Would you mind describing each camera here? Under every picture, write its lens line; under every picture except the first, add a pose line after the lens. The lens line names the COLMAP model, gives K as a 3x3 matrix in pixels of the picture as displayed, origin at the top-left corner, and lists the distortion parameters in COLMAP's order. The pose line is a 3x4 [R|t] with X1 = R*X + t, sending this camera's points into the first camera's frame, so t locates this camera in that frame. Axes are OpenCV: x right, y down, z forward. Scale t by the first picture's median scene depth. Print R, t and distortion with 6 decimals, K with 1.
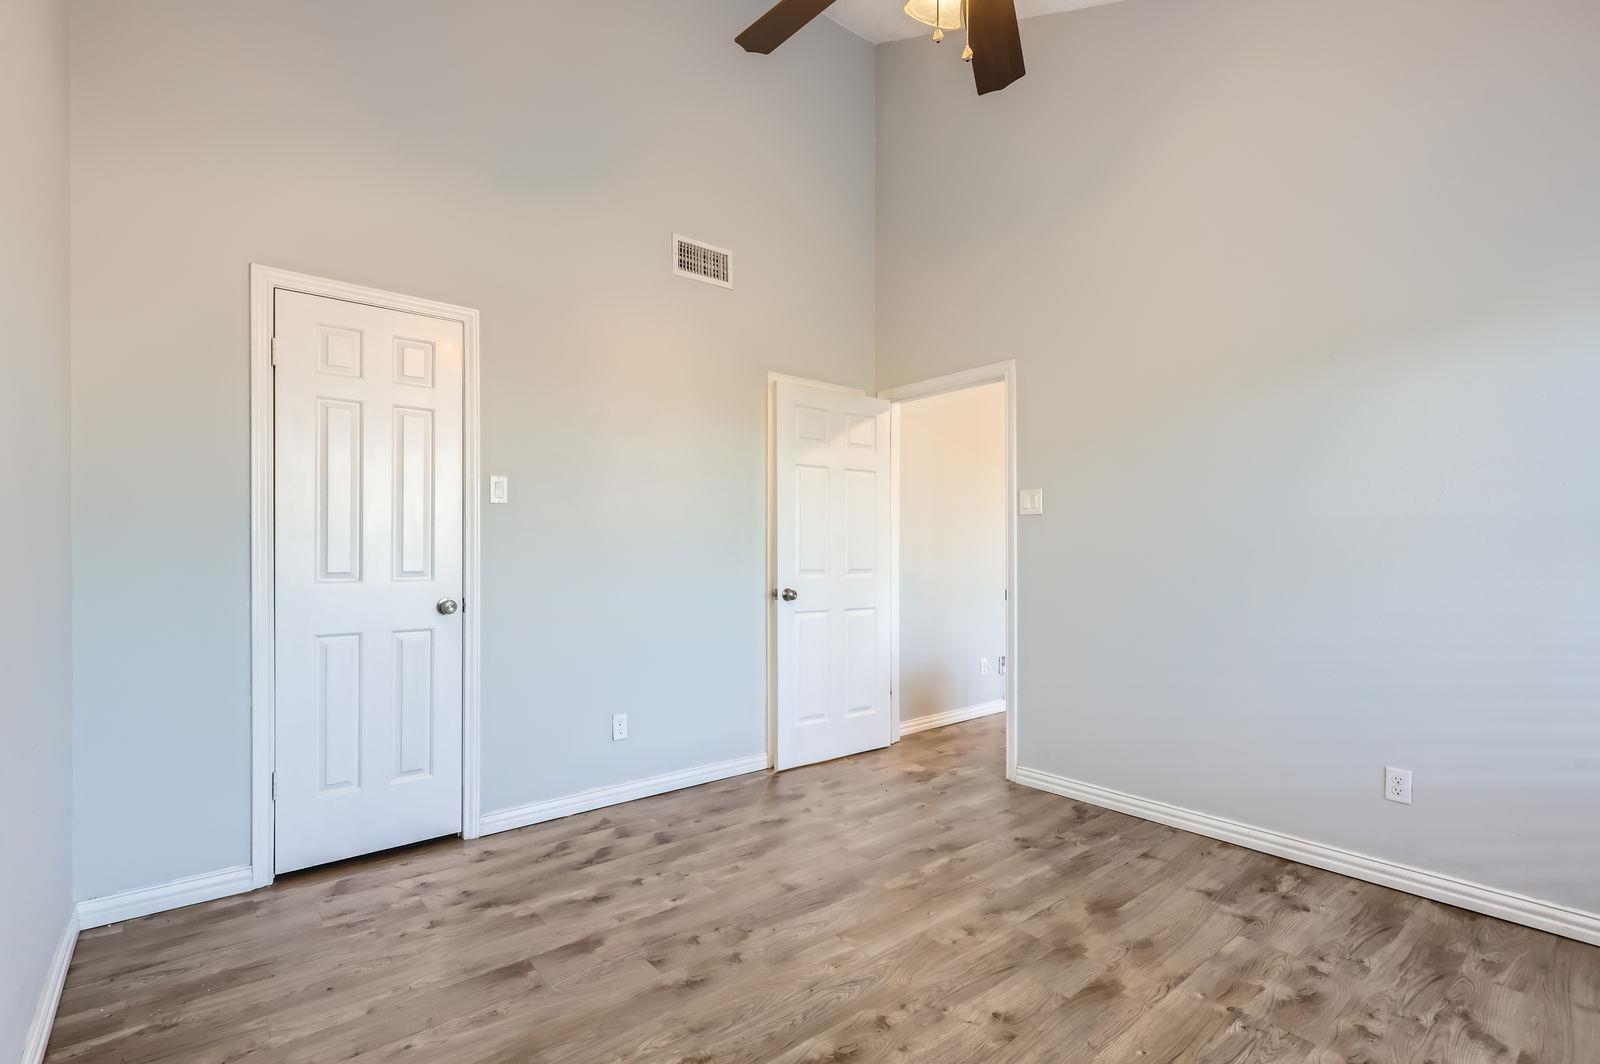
lens RADIAL K [[727.7, 0, 790.9], [0, 727.7, 543.1], [0, 0, 1]] dist [0.012857, -0.000893]
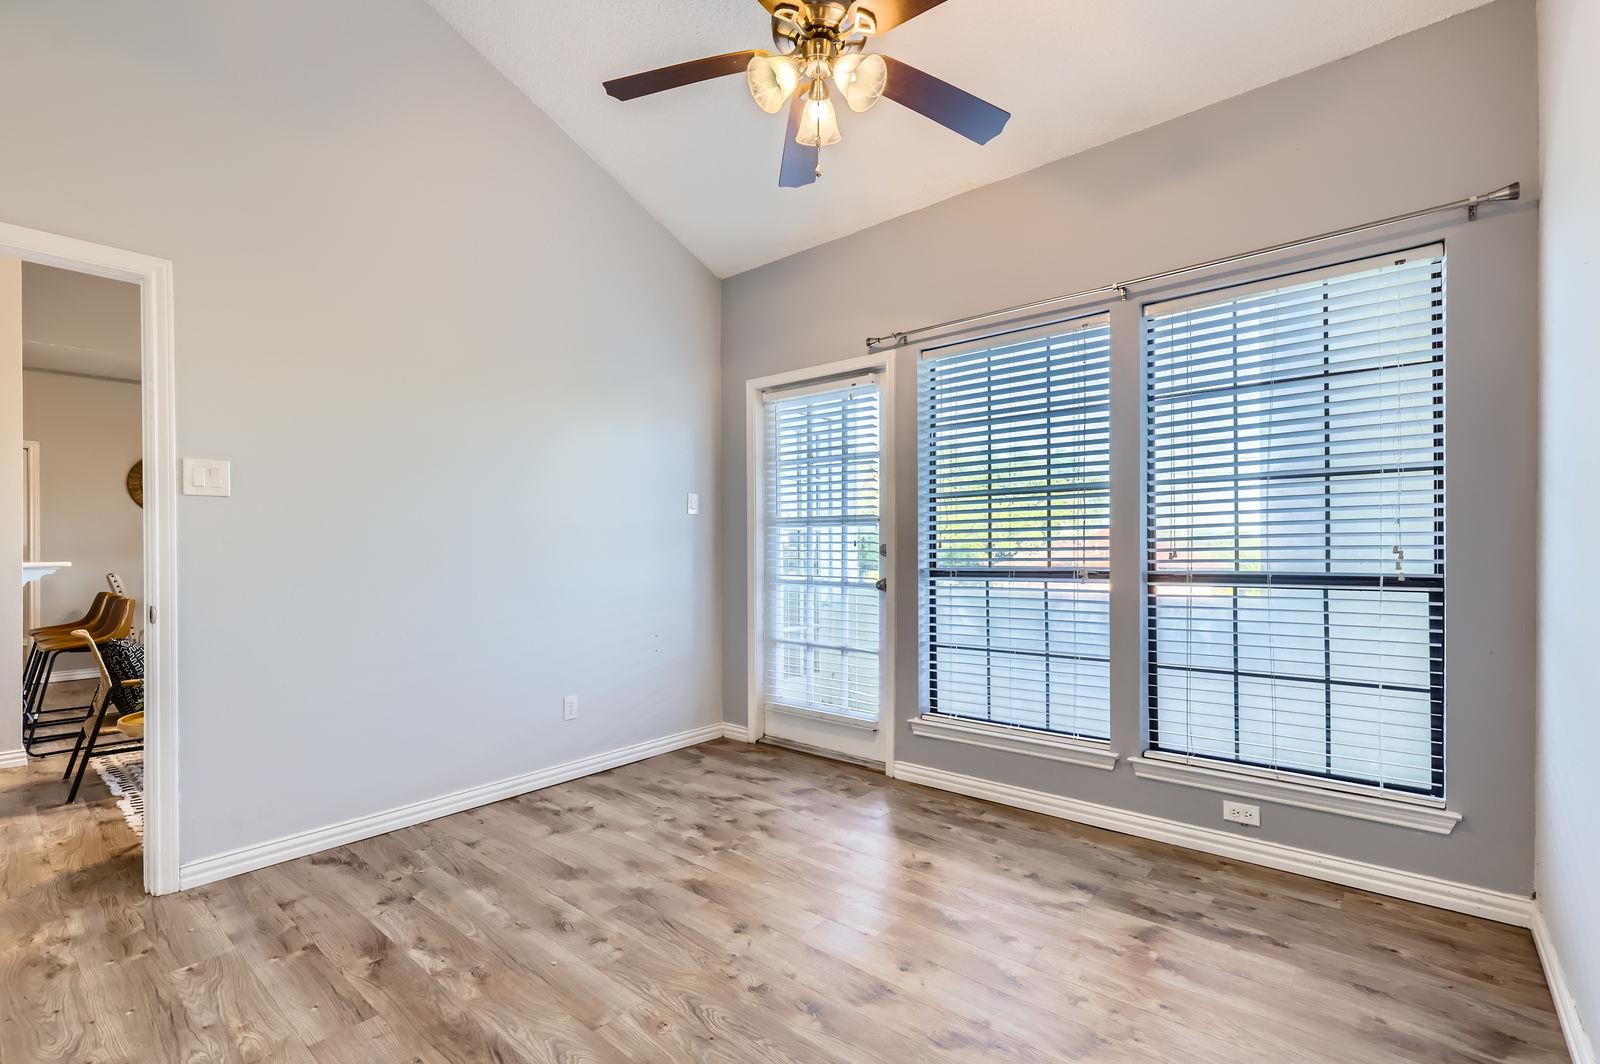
lens RADIAL K [[727.7, 0, 795.1], [0, 727.7, 541.5], [0, 0, 1]] dist [0.012857, -0.000893]
pose [[-0.171285, 0.005826, 0.985204, -0.727722], [-0.007752, 0.999944, -0.007261, 0.008926], [-0.985191, -0.008881, -0.171230, 0.881559]]
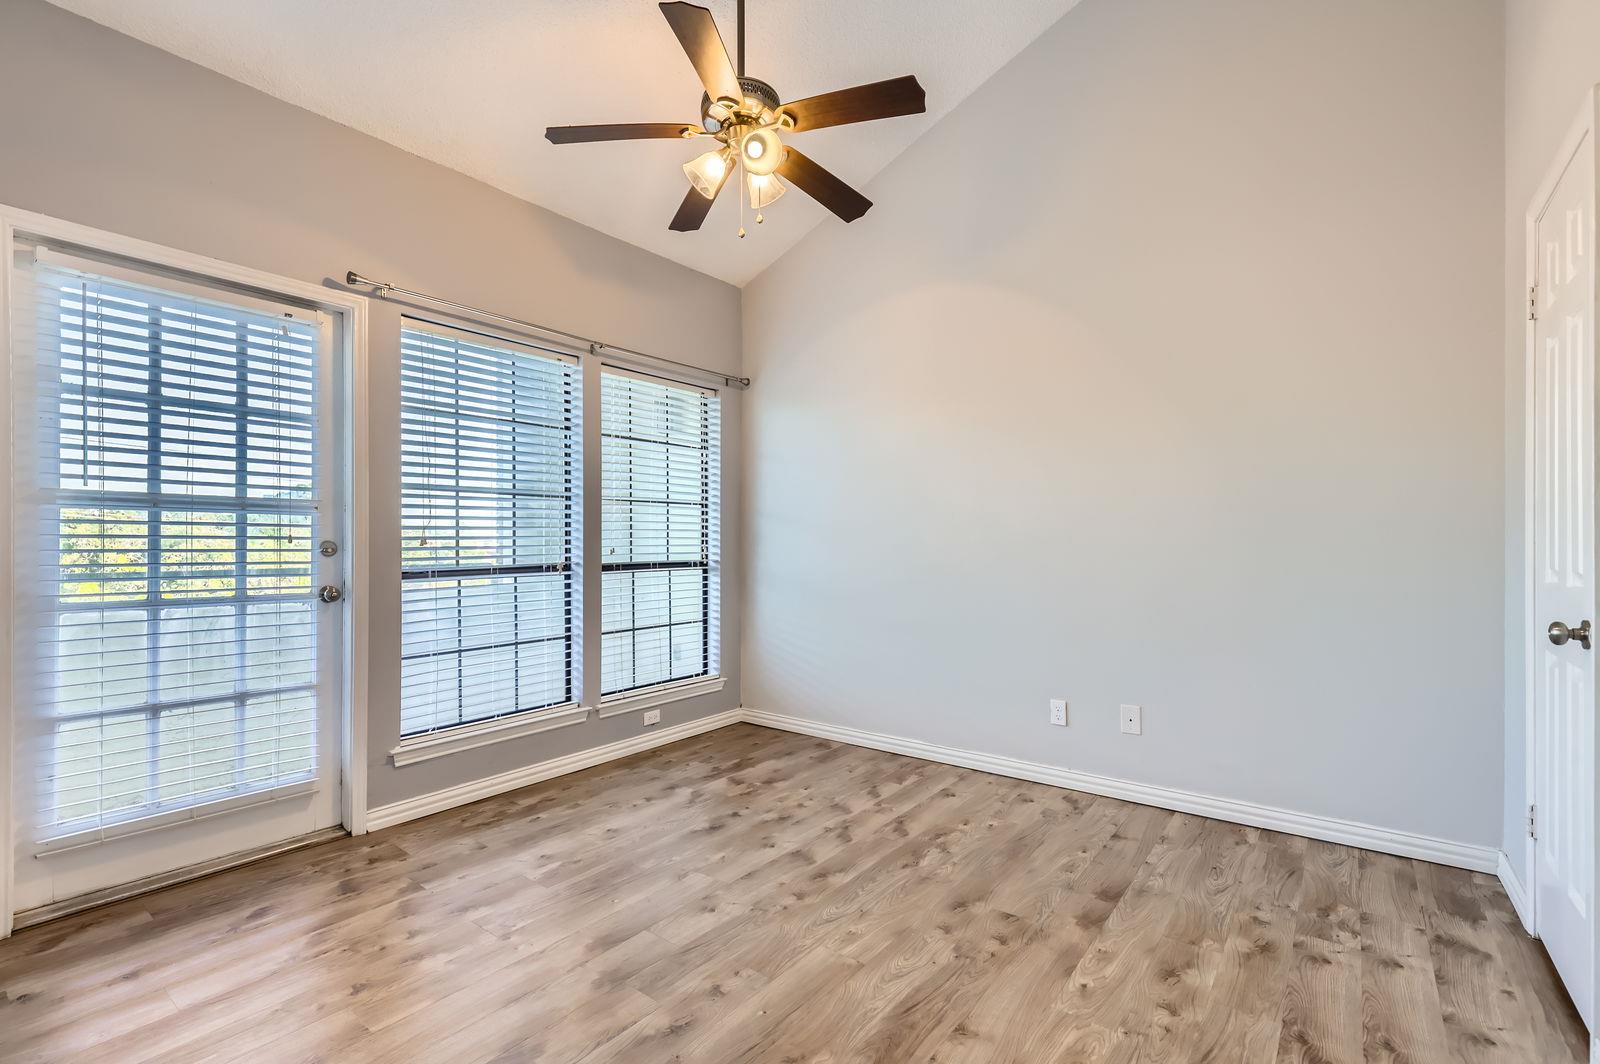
lens RADIAL K [[727.7, 0, 791.0], [0, 727.7, 541.2], [0, 0, 1]] dist [0.012857, -0.000893]
pose [[-0.975125, -0.001972, -0.221648, 0.337493], [0.002141, 0.999830, -0.018317, 0.026341], [0.221646, -0.018336, -0.974955, 1.786666]]
